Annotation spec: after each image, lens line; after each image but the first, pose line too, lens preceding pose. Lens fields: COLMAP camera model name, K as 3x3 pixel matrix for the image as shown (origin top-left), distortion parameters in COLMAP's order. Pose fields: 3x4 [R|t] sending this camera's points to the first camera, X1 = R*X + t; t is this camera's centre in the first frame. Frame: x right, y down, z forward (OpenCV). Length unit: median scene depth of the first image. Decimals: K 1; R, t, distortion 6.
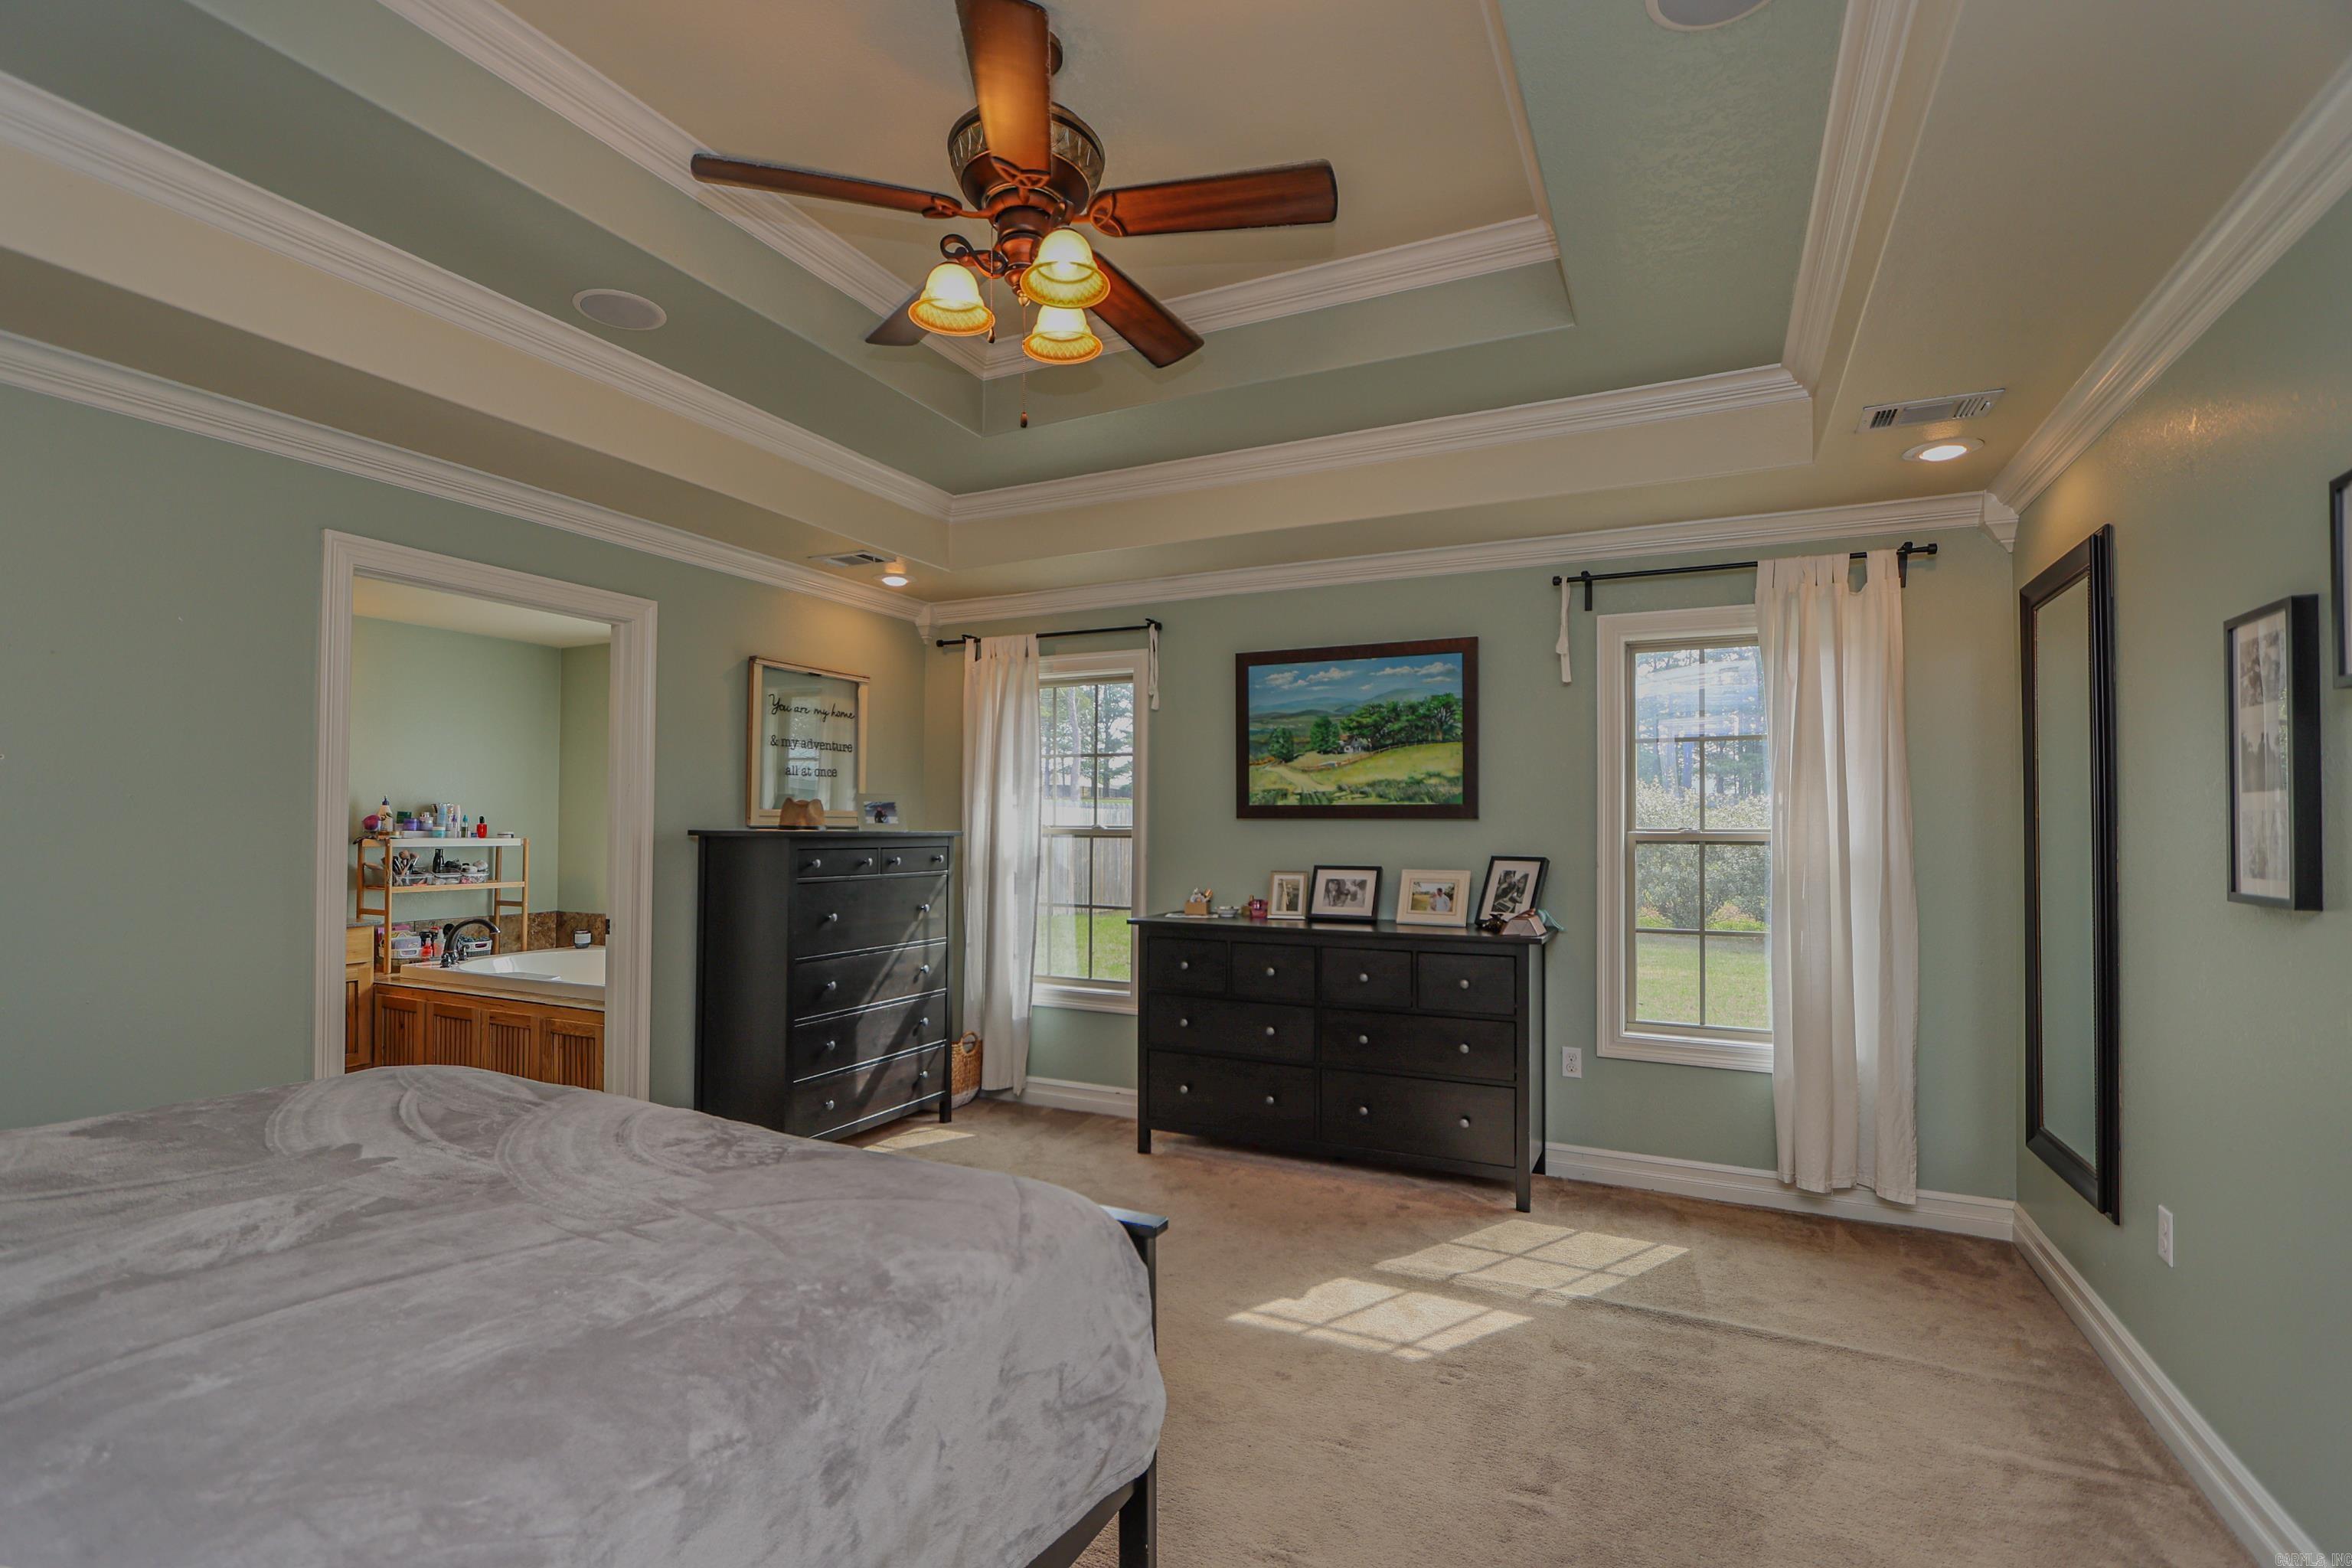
lens RADIAL K [[1093.2, 0, 1173.7], [0, 1093.2, 817.8], [0, 0, 1]] dist [-0.001091, 0.000066]
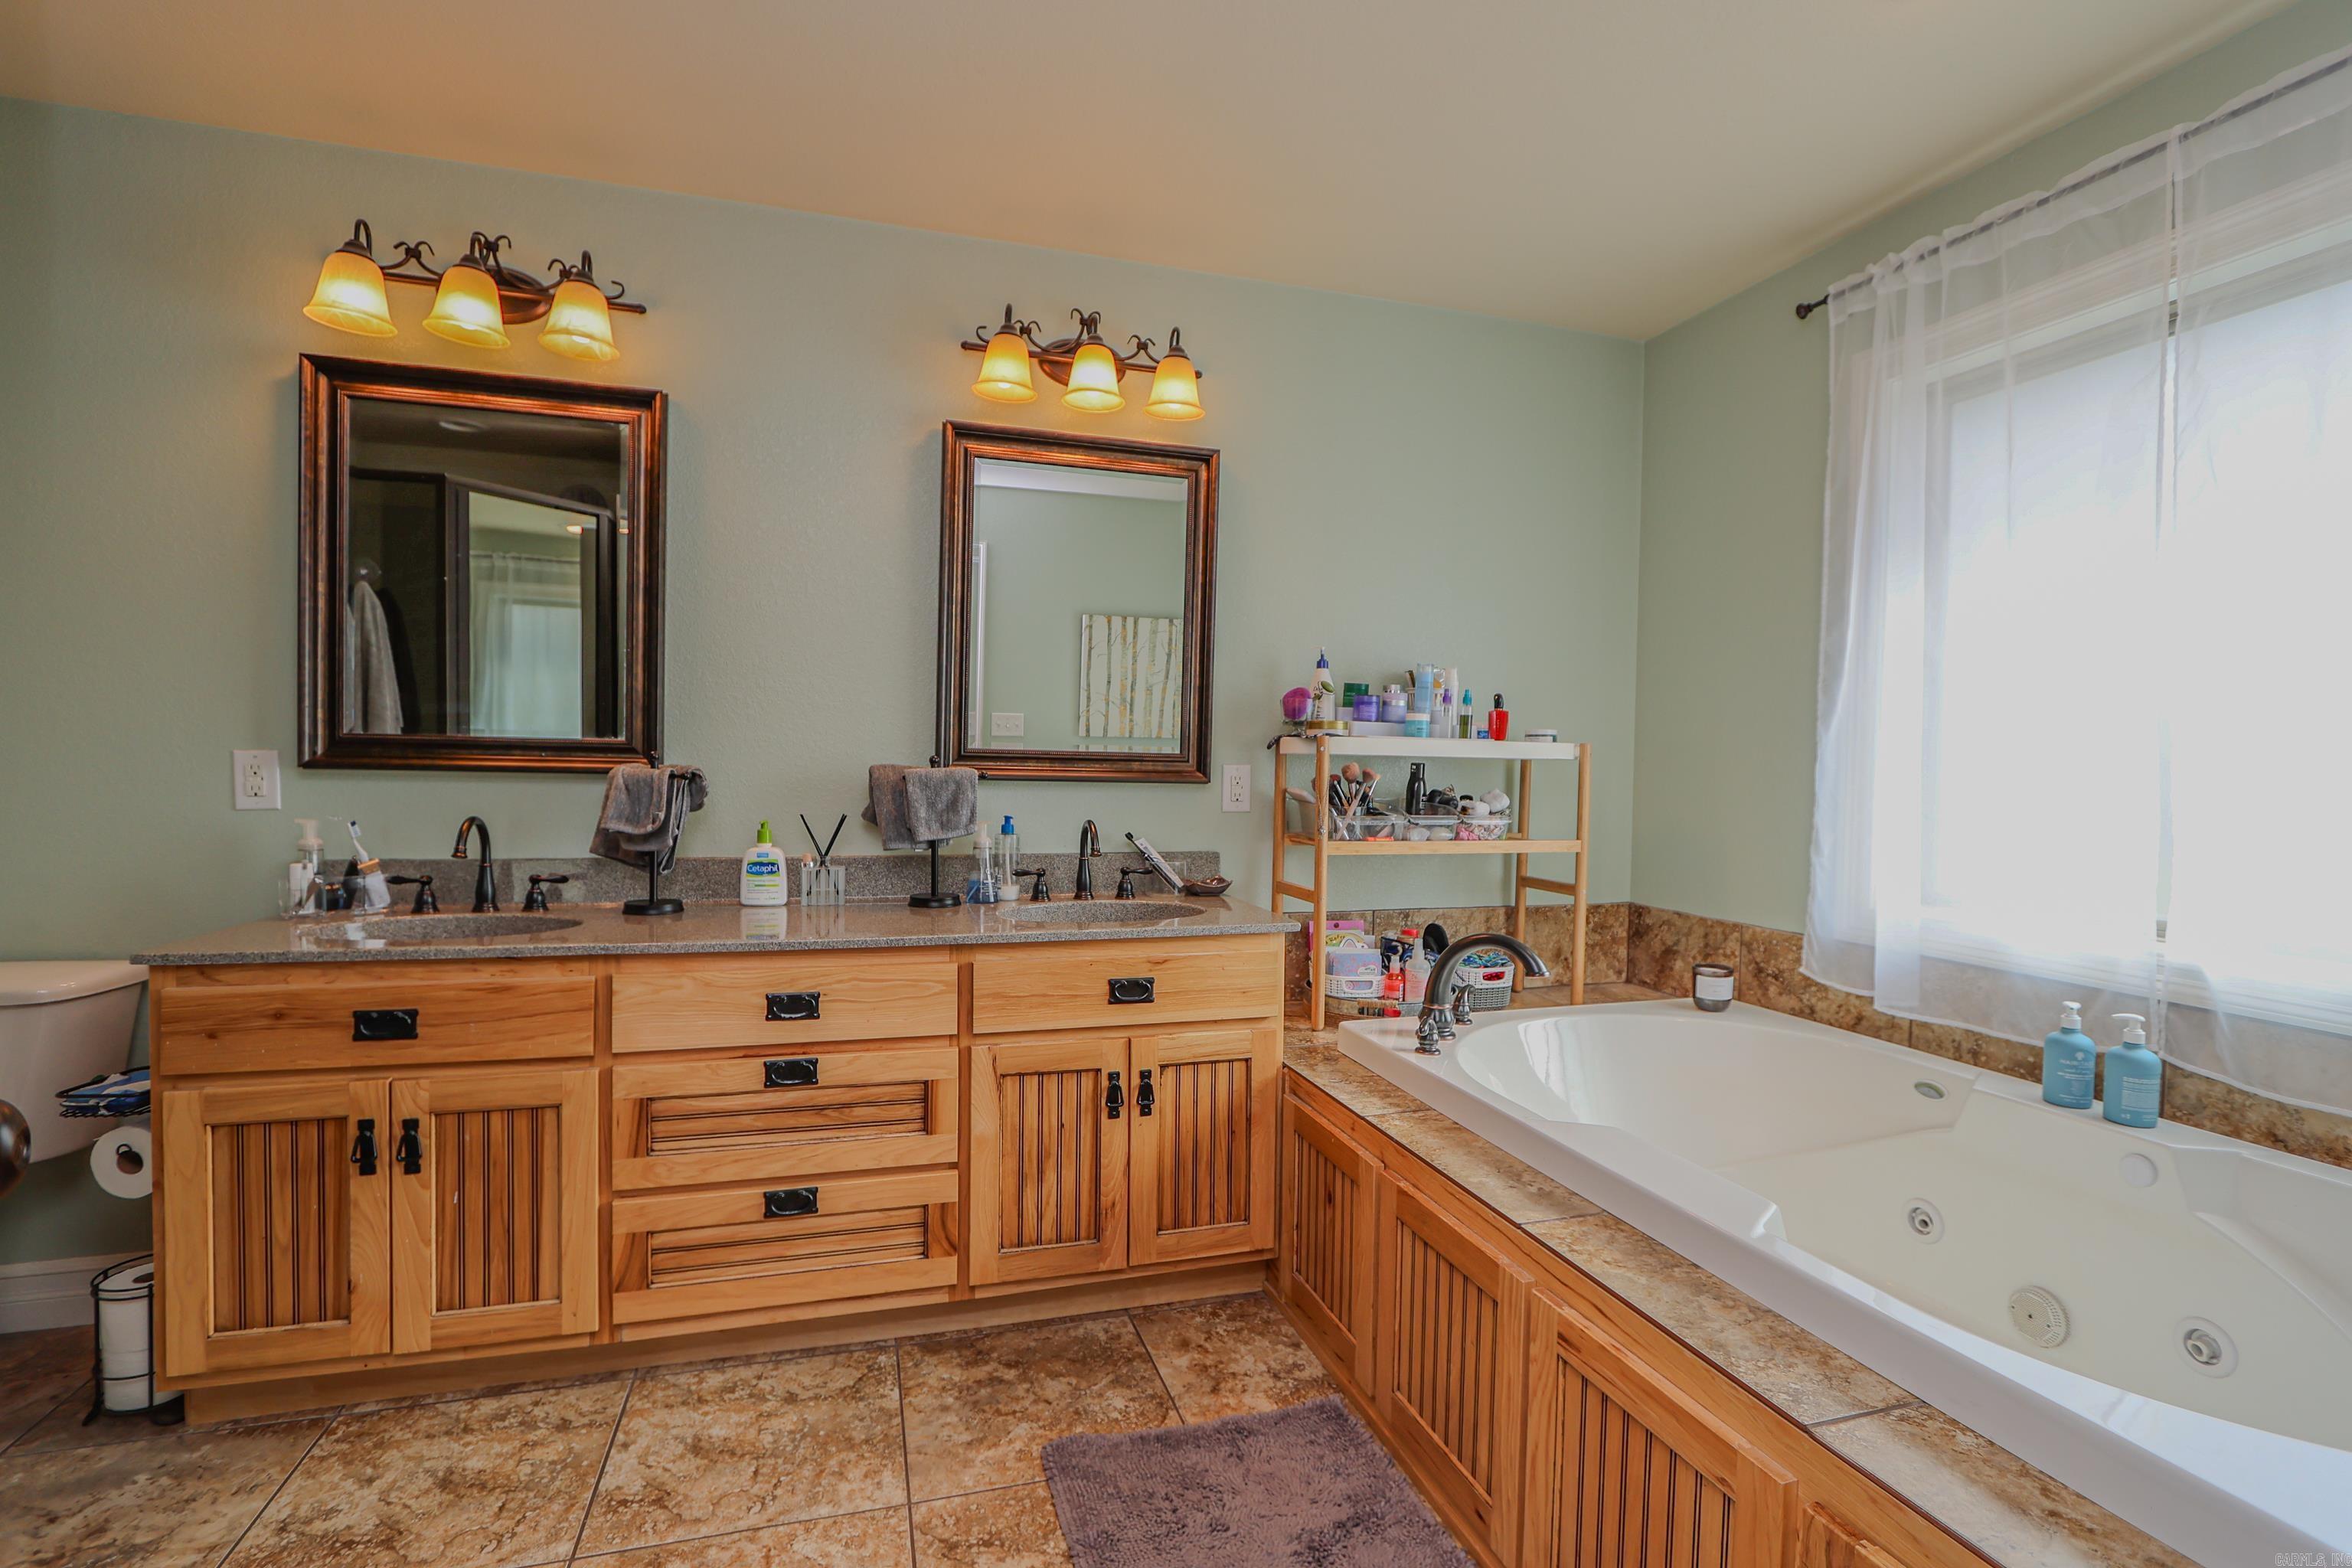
lens RADIAL K [[1077.9, 0, 1154.7], [0, 1077.9, 780.7], [0, 0, 1]] dist [-0.012970, 0.000575]
pose [[0.672926, 0.020996, -0.739412, -0.412209], [-0.006295, 0.999723, 0.022659, 0.026820], [0.739683, -0.010594, 0.672872, 0.614181]]
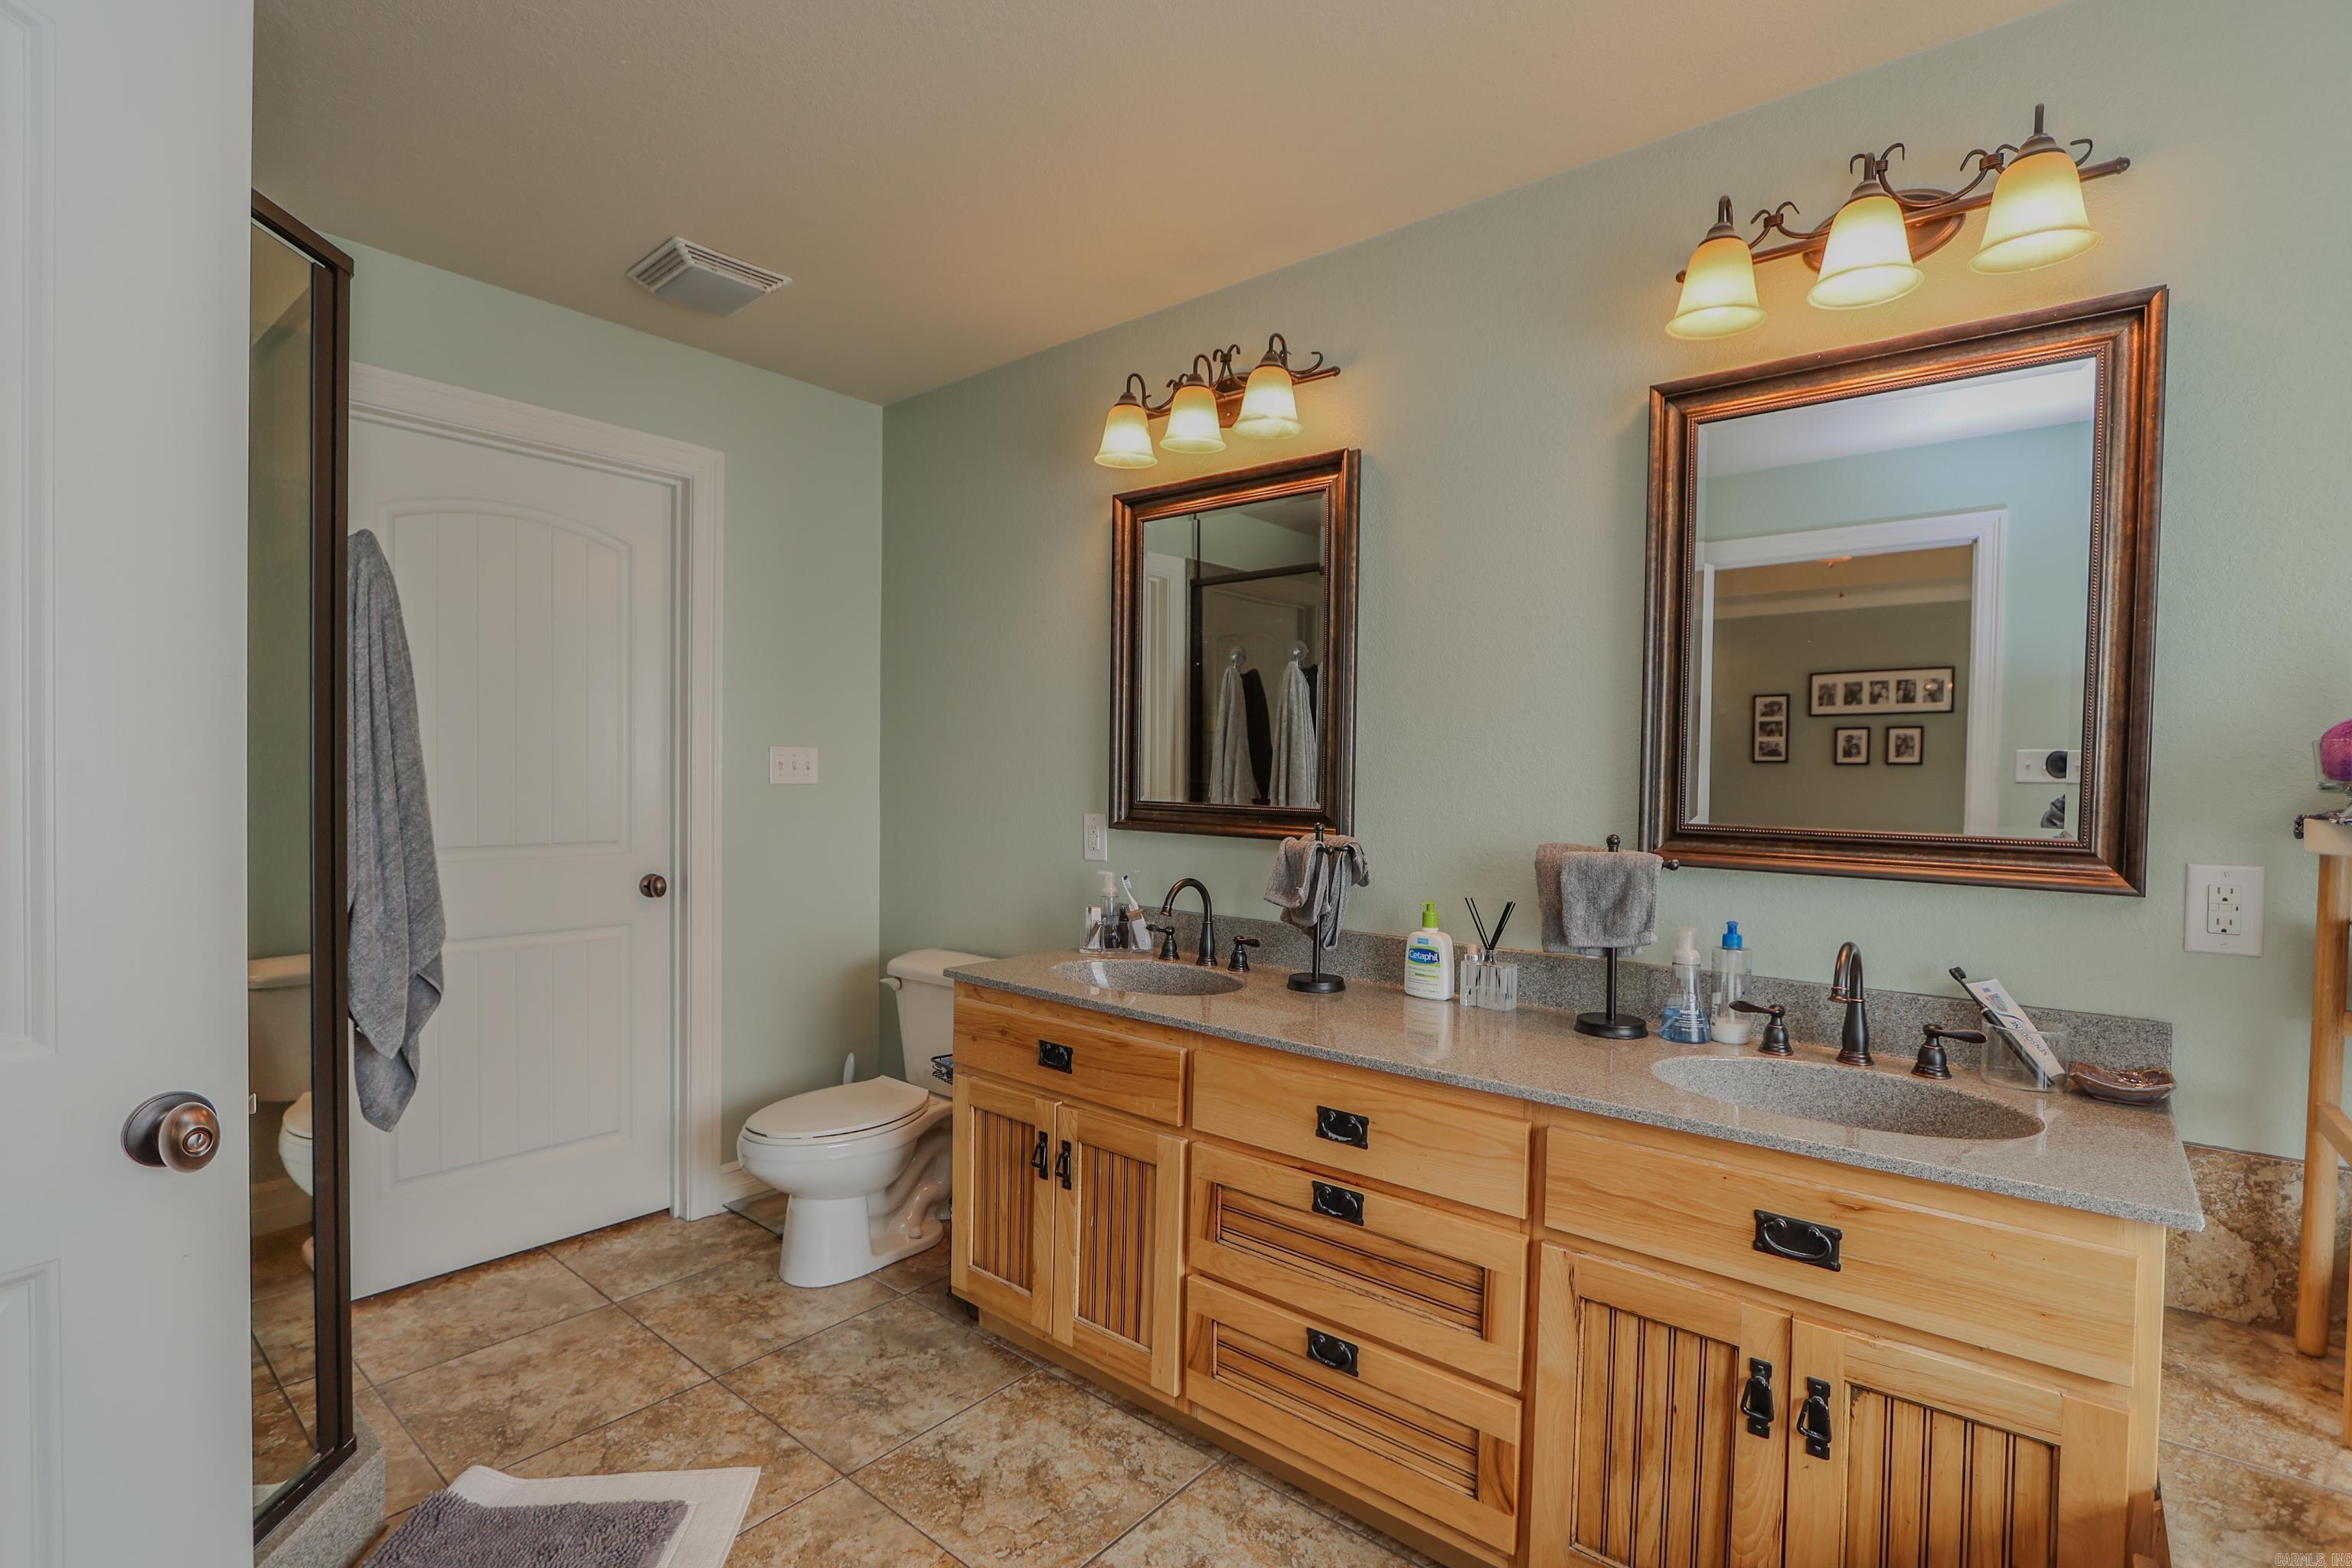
lens RADIAL K [[1075.3, 0, 1180.8], [0, 1075.3, 790.5], [0, 0, 1]] dist [-0.014104, 0.000053]
pose [[-0.235072, 0.008926, -0.971937, -0.441551], [-0.003247, 0.999945, 0.009968, 0.012162], [0.971973, 0.005499, -0.235030, 0.774997]]
